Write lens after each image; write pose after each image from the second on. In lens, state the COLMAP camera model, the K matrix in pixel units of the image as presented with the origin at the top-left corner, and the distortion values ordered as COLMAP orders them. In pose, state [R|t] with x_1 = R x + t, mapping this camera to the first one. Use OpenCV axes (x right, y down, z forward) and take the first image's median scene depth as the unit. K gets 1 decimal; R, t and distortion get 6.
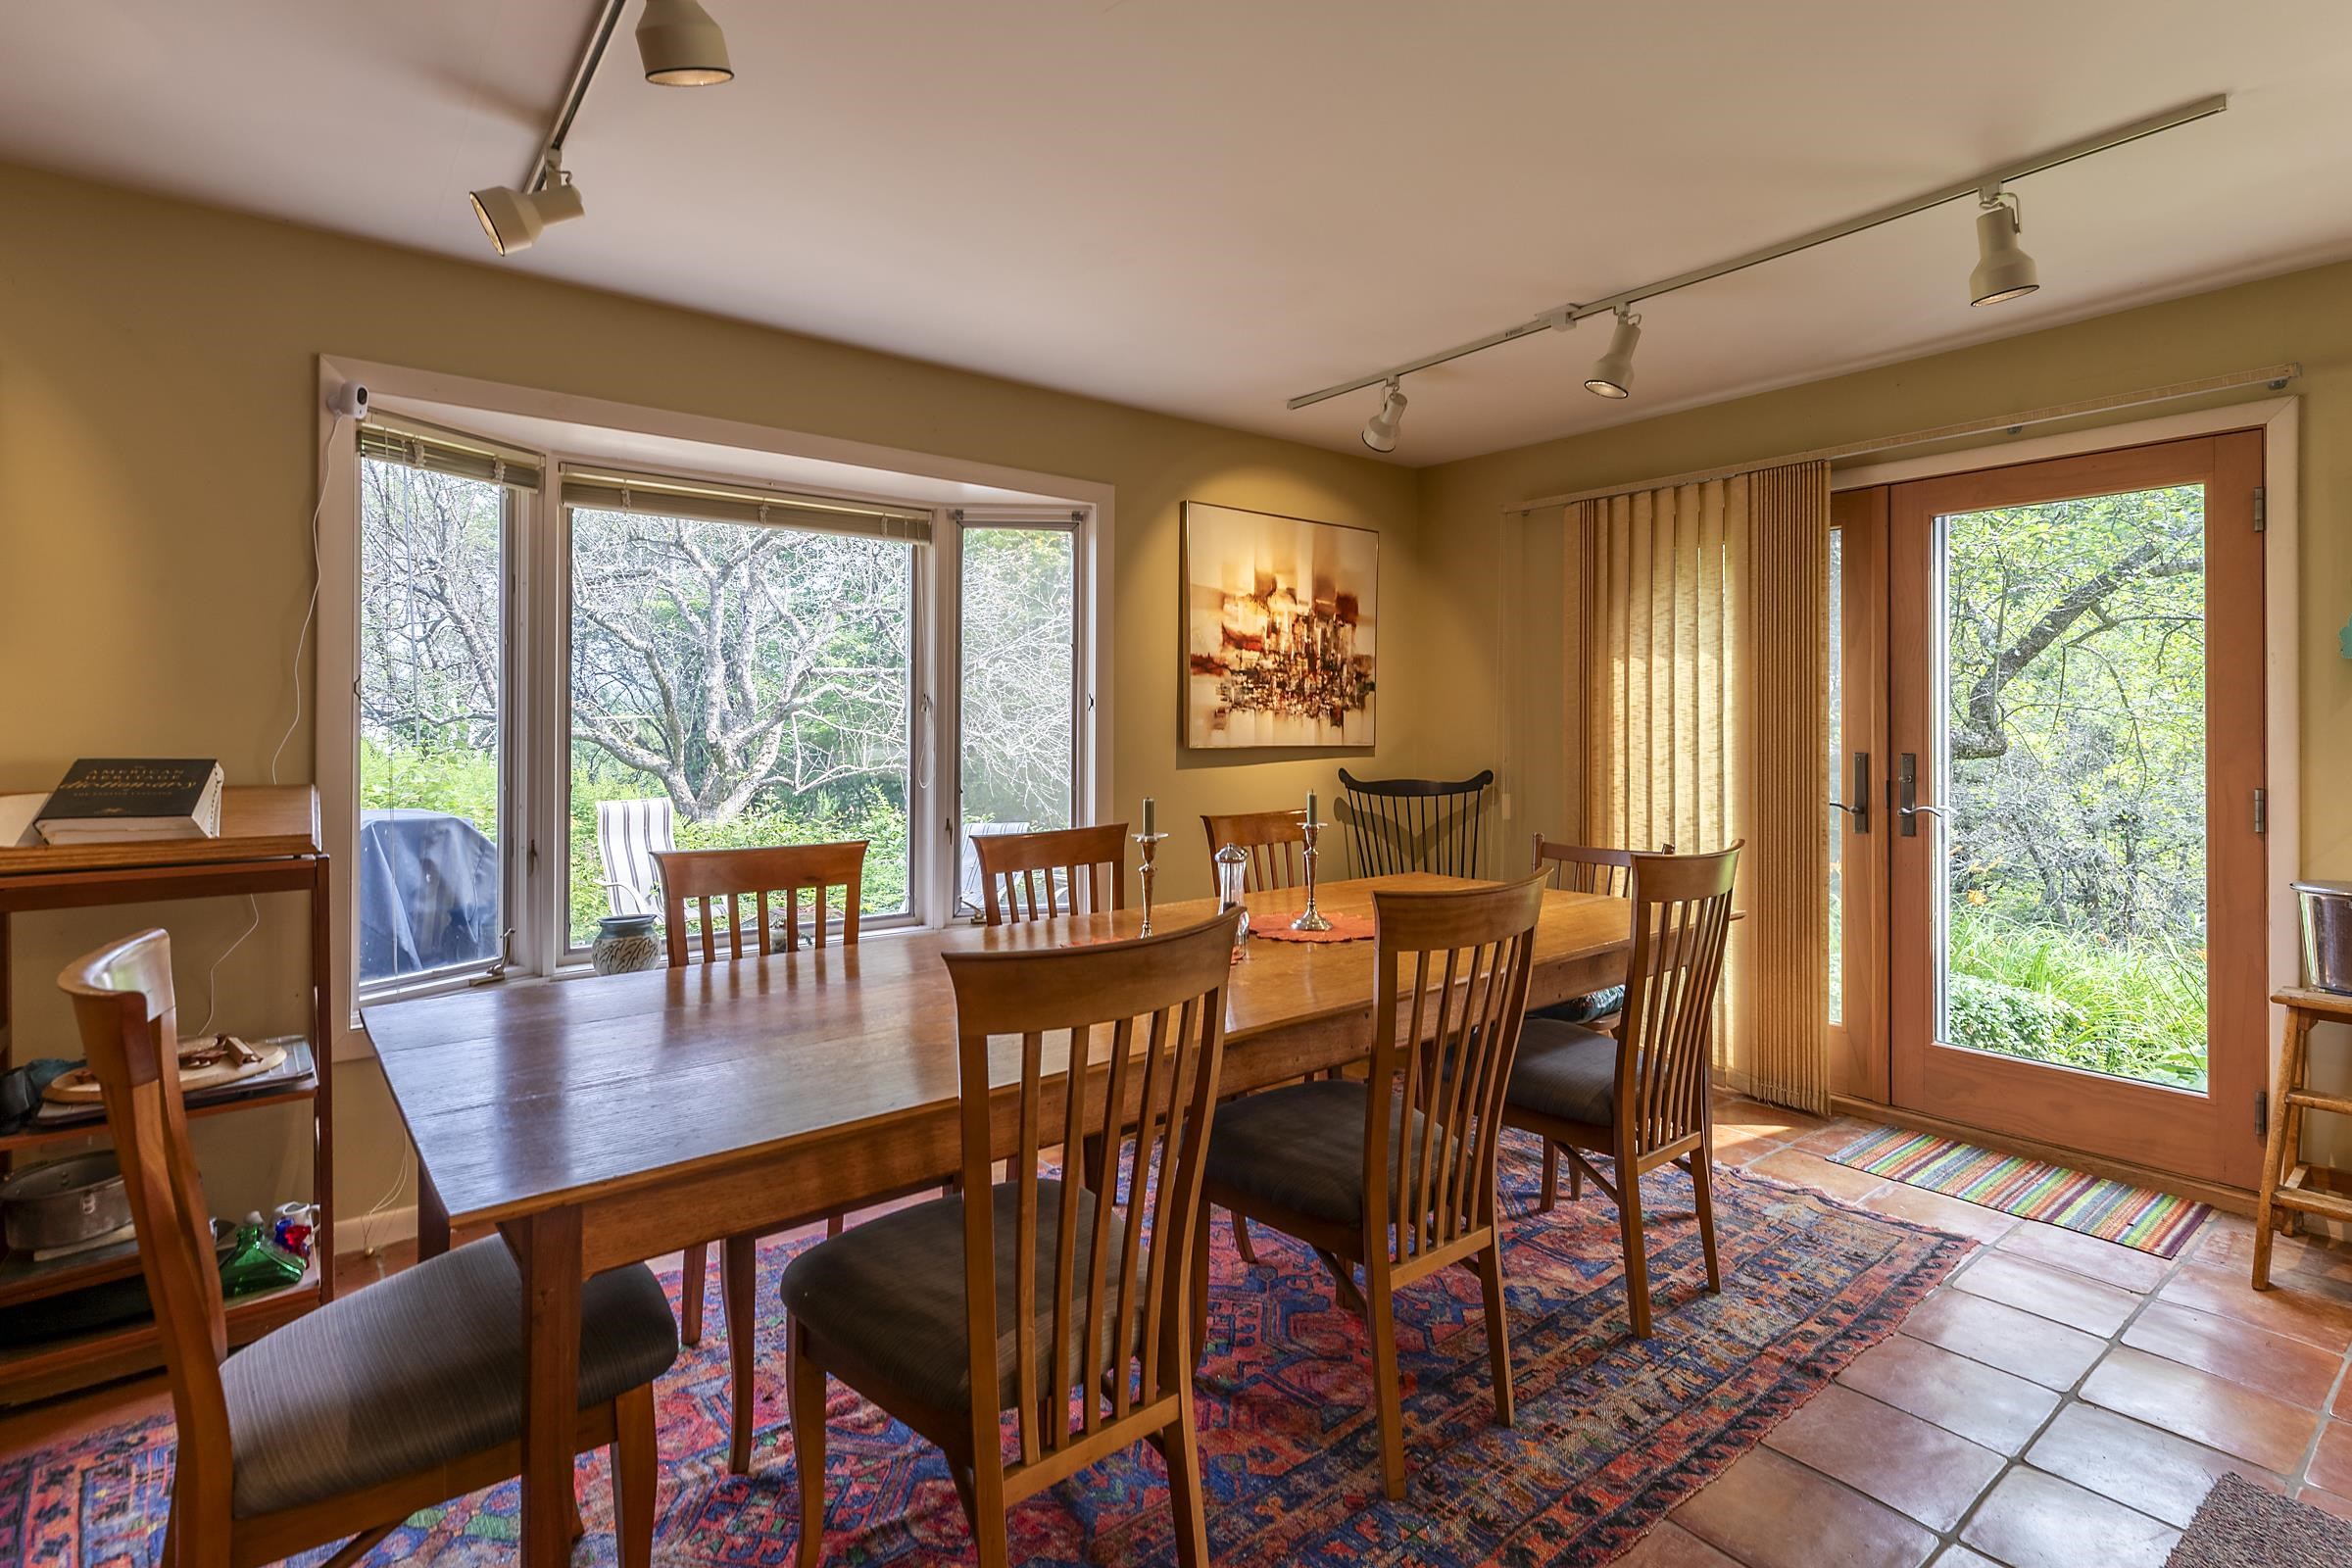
lens RADIAL K [[1137.6, 0, 1206.3], [0, 1137.6, 717.2], [0, 0, 1]] dist [0.012674, -0.000407]
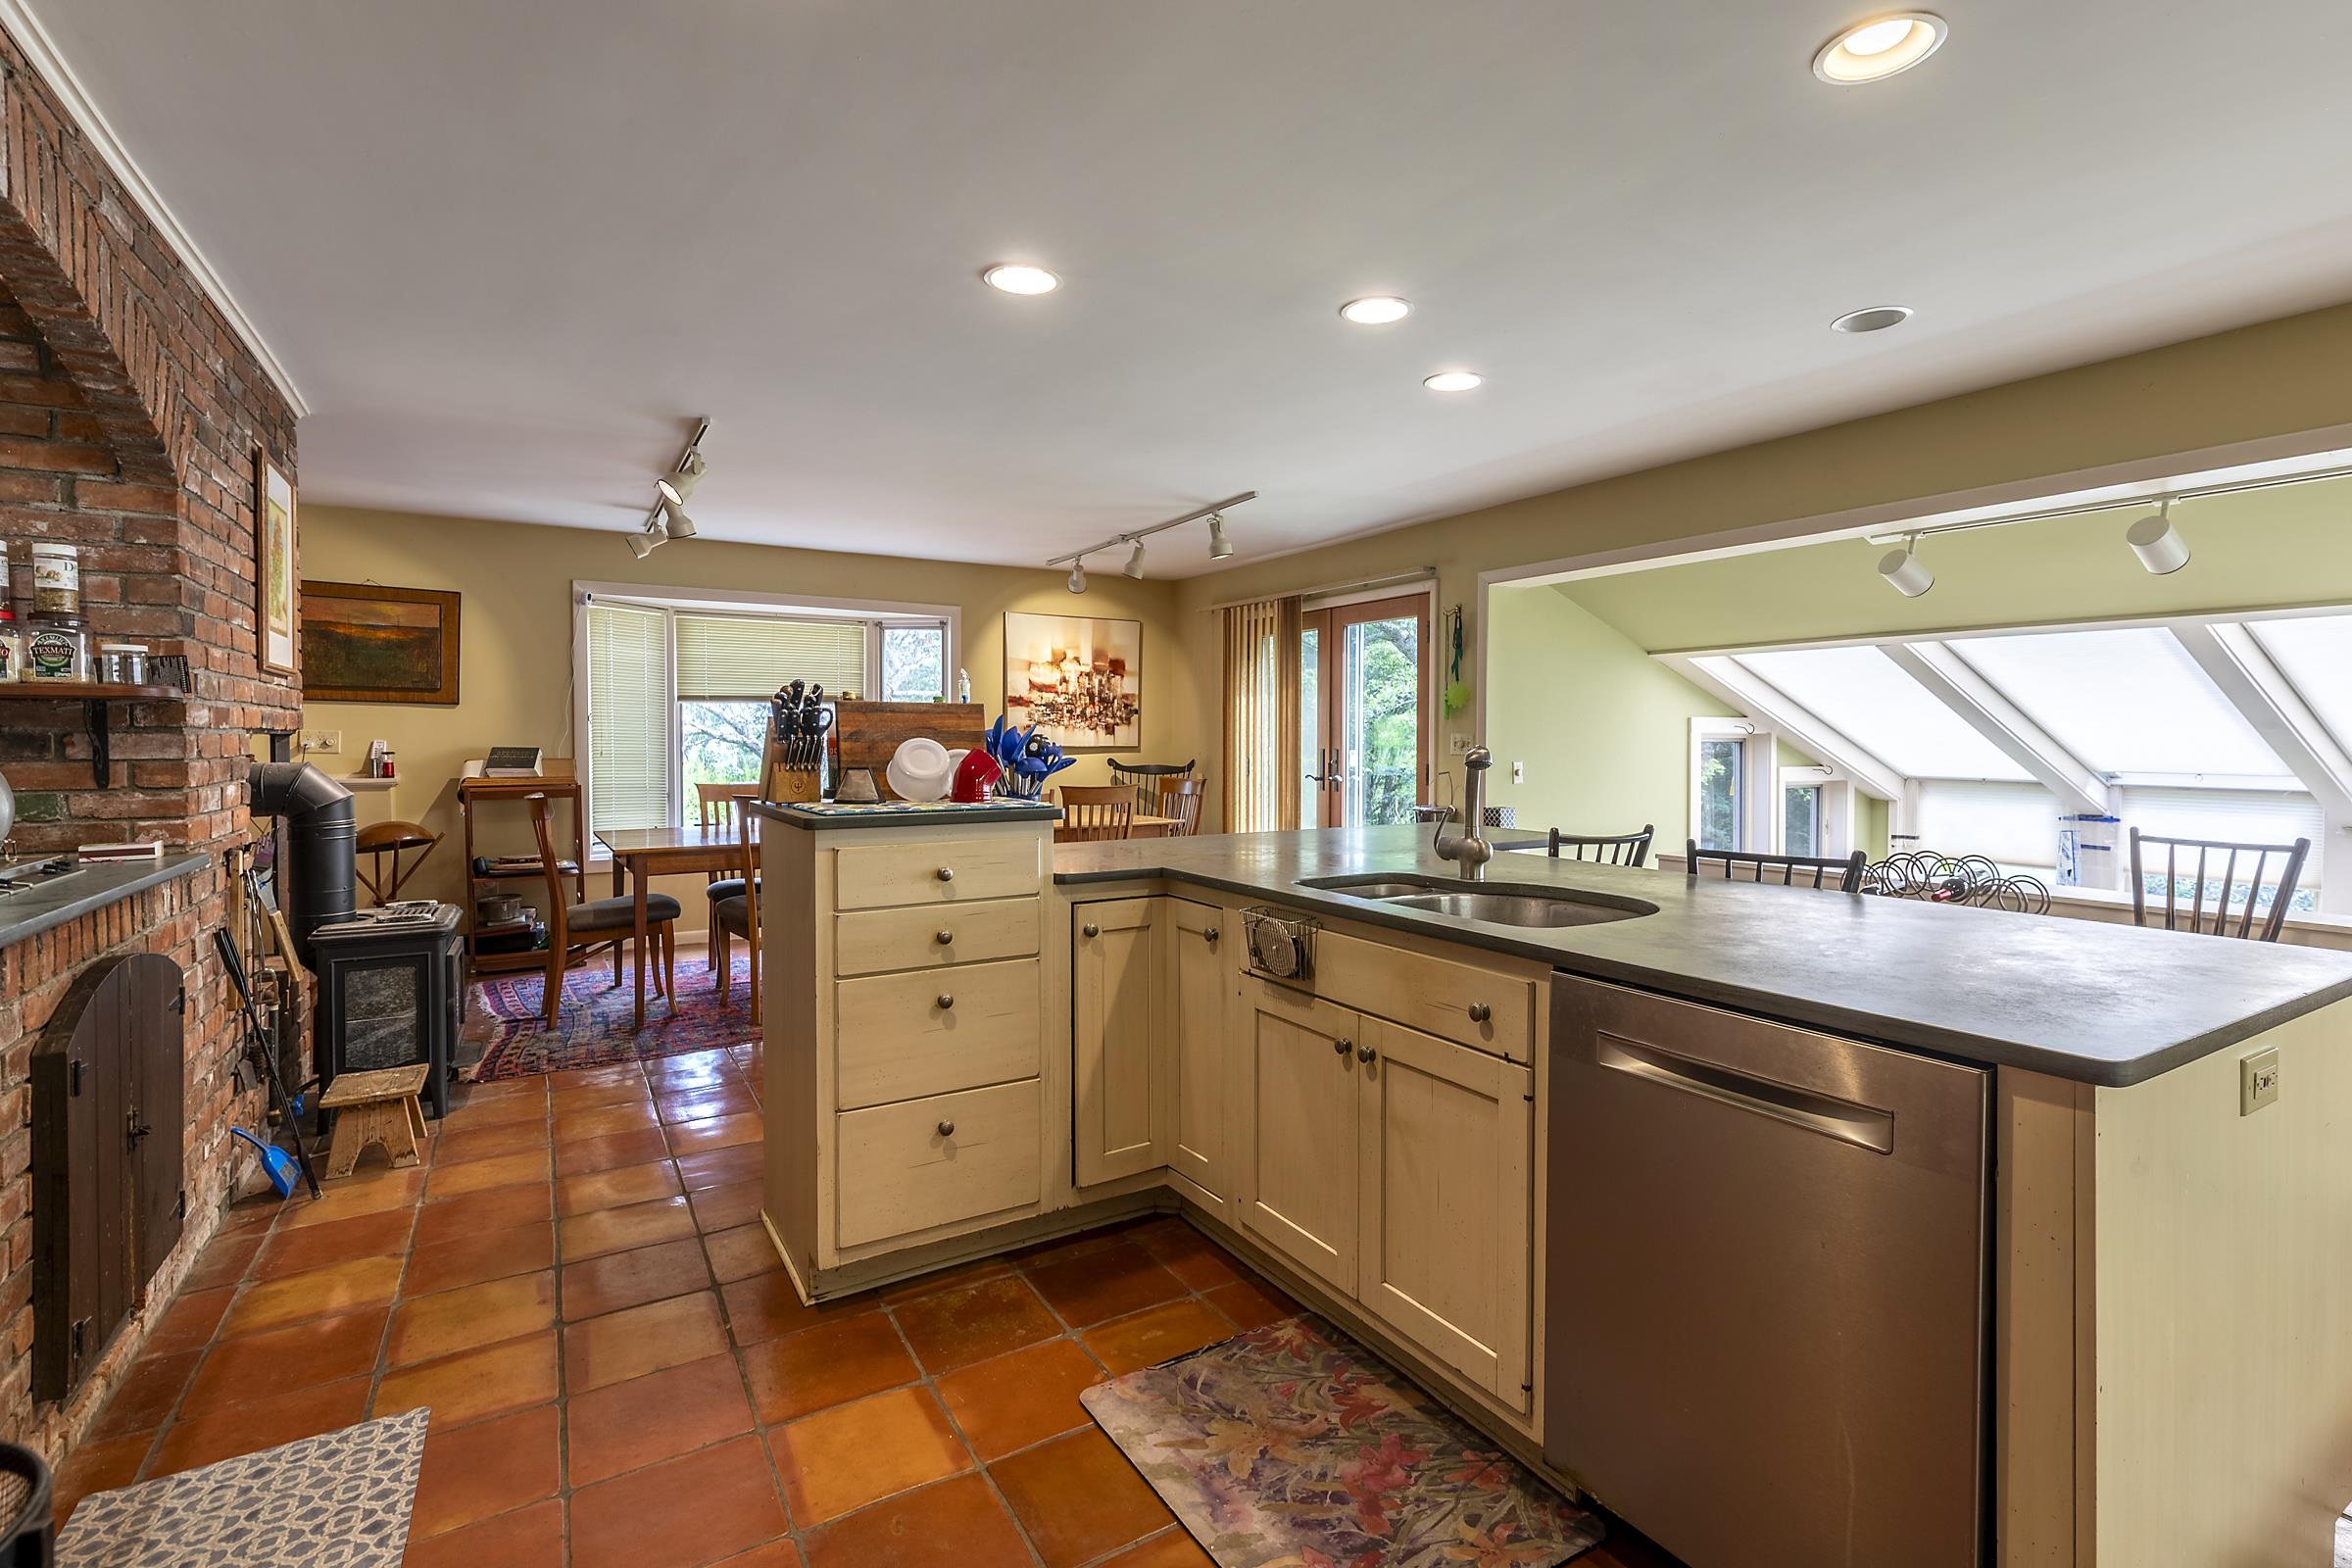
lens RADIAL K [[1087.6, 0, 1231.4], [0, 1087.6, 762.4], [0, 0, 1]] dist [-0.001257, 0.000045]
pose [[0.994505, 0.001891, -0.104674, 0.525650], [0.001527, 0.999468, 0.032567, -0.004155], [0.104680, -0.032548, 0.993973, -0.709831]]
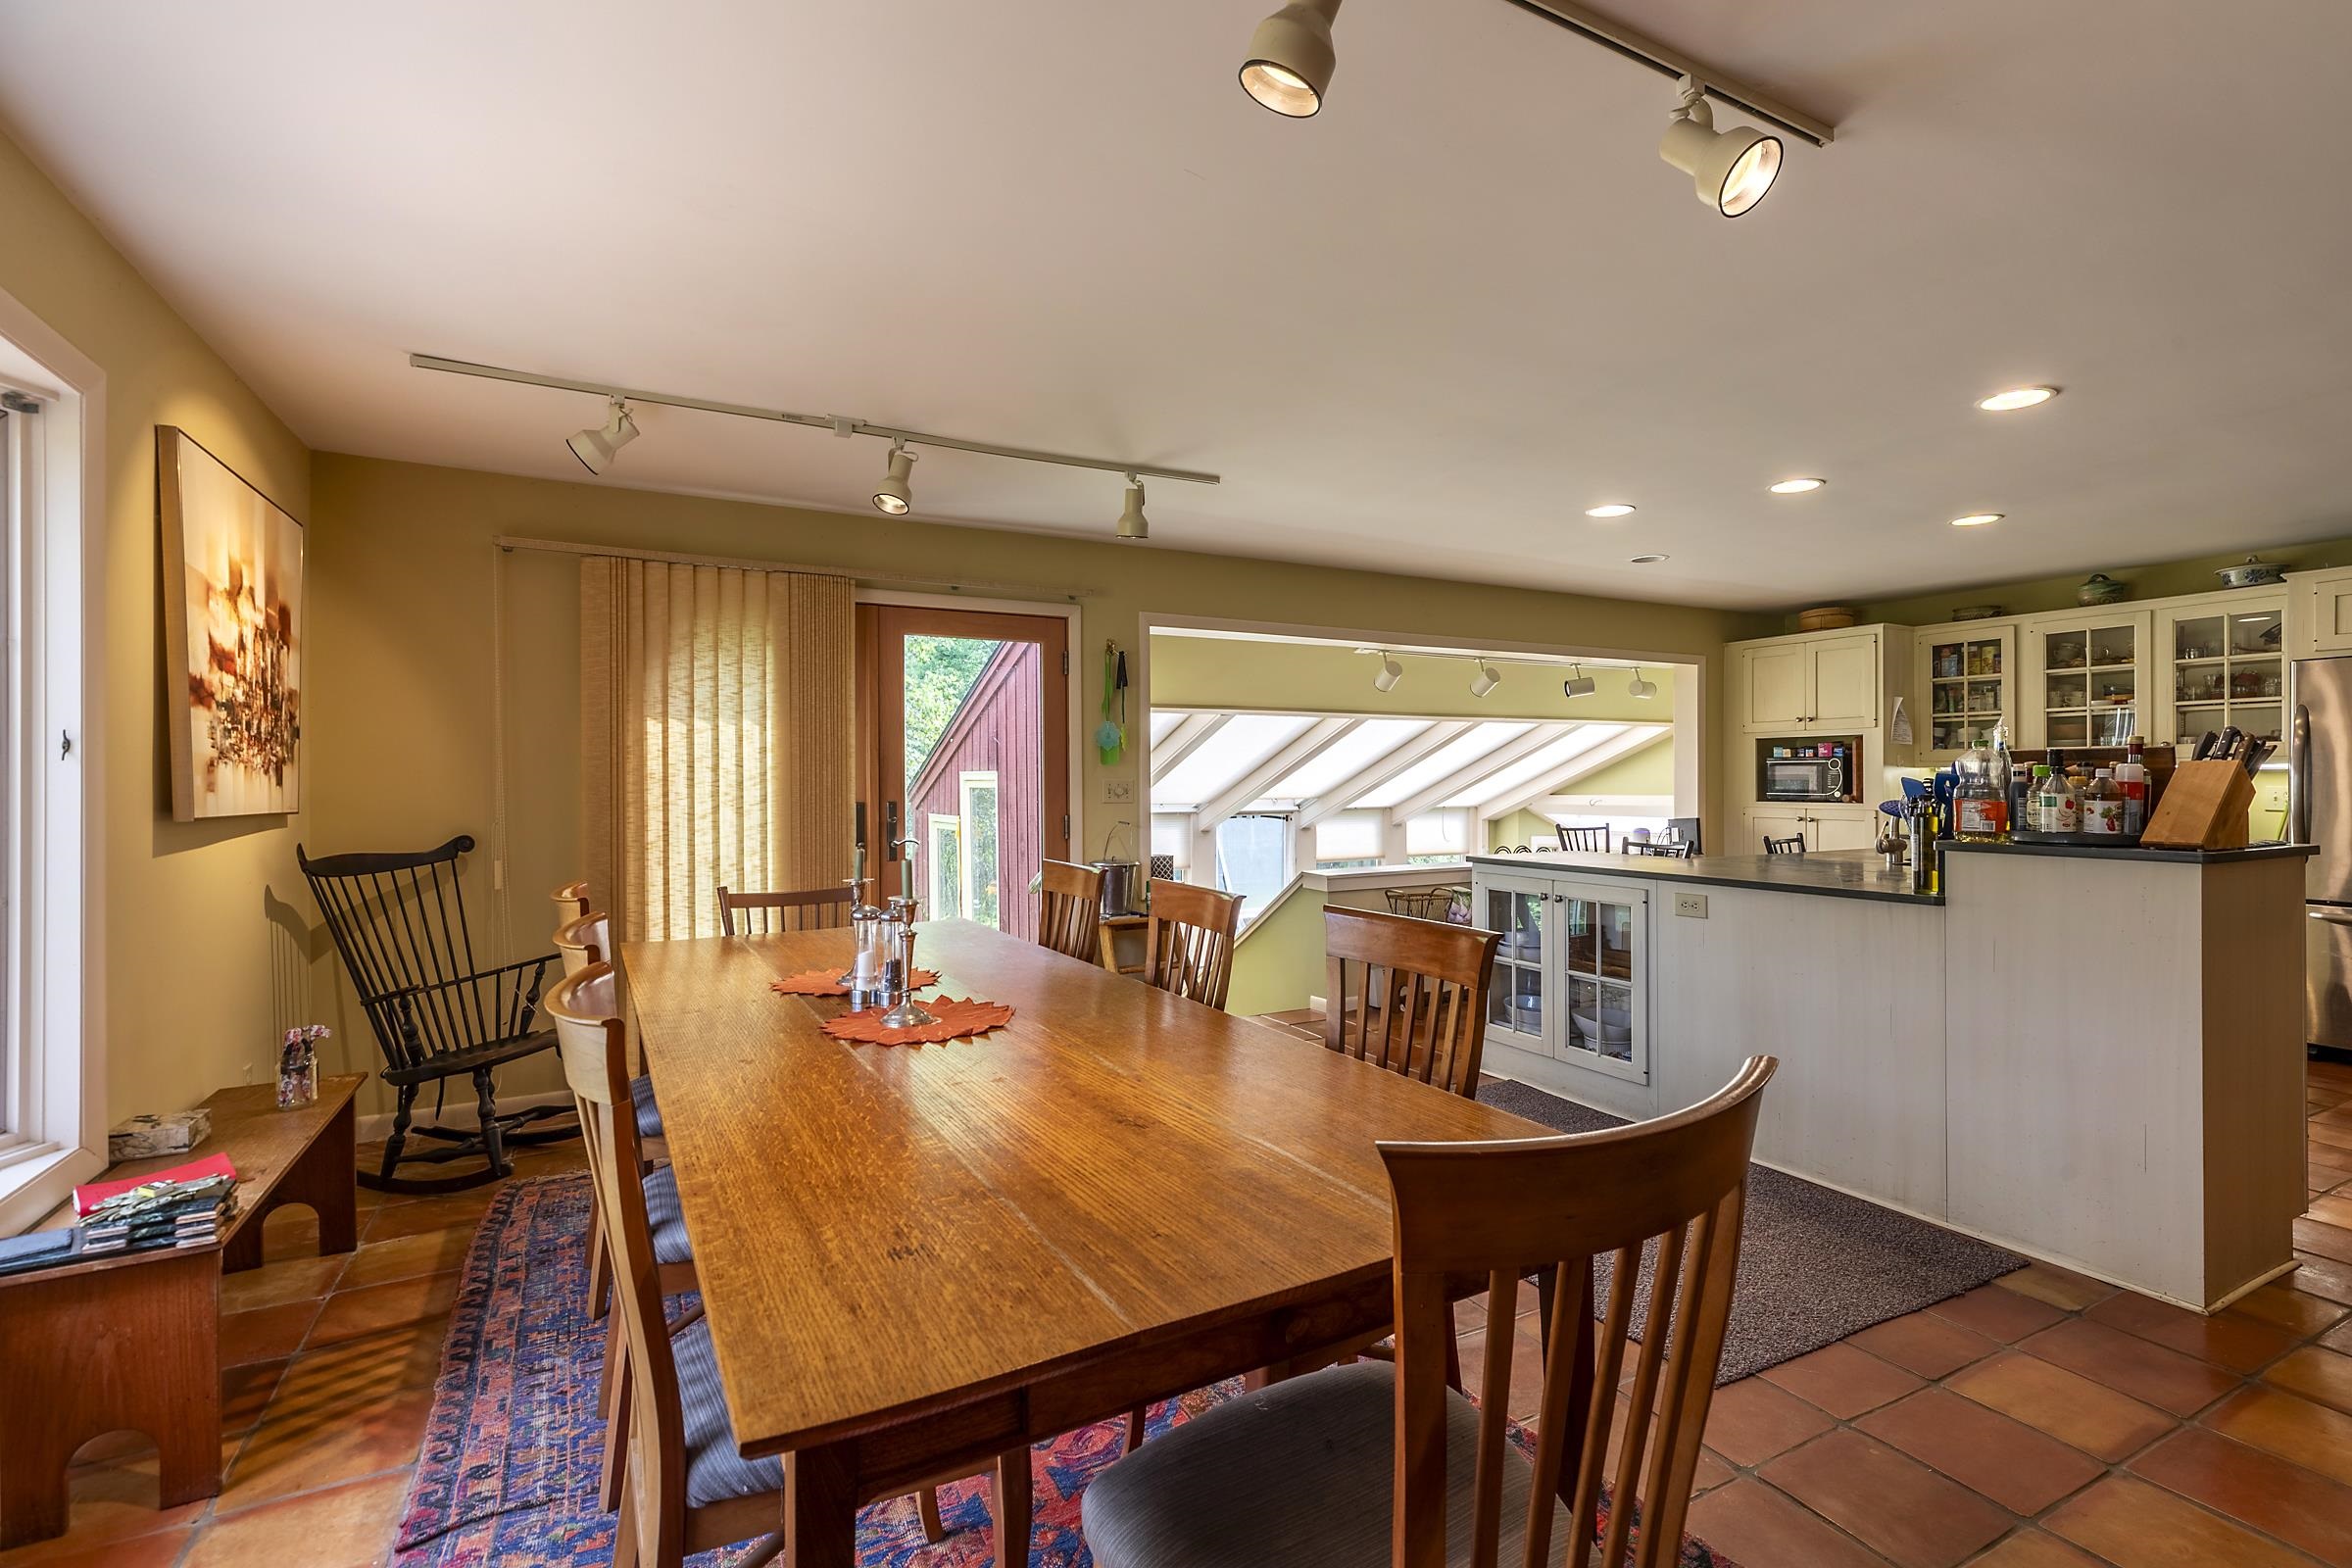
lens RADIAL K [[1056.1, 0, 1189.7], [0, 1056.1, 779.5], [0, 0, 1]] dist [0.003293, 0.000516]
pose [[0.179455, -0.001184, 0.983765, -0.489586], [-0.001826, 0.999997, 0.001537, 0.001778], [-0.983765, -0.002072, 0.179452, 0.343705]]
